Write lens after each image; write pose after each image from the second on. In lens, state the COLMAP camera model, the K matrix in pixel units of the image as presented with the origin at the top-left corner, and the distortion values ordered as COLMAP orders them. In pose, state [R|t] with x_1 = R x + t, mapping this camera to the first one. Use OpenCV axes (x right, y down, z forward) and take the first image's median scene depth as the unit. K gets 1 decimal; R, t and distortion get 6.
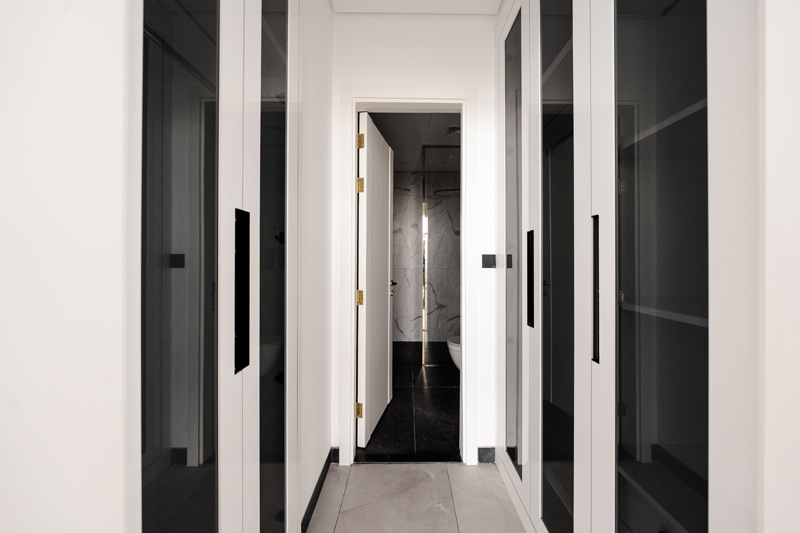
lens RADIAL K [[275.5, 0, 401.8], [0, 275.5, 265.7], [0, 0, 1]] dist [-0.005318, -0.000151]
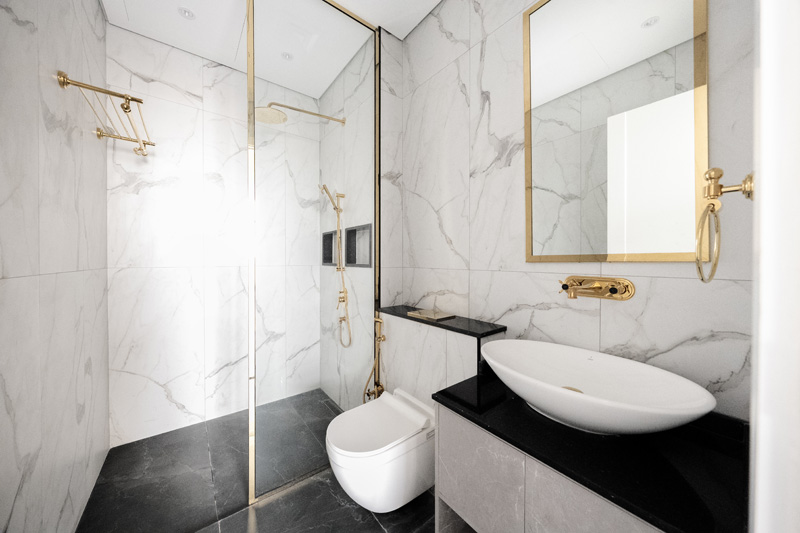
lens RADIAL K [[275.5, 0, 396.6], [0, 275.5, 264.4], [0, 0, 1]] dist [-0.005318, -0.000151]
pose [[0.798249, -0.010831, 0.602230, 0.009839], [0.004185, 0.999914, 0.012437, 0.001341], [-0.602313, -0.007408, 0.798226, 0.429099]]
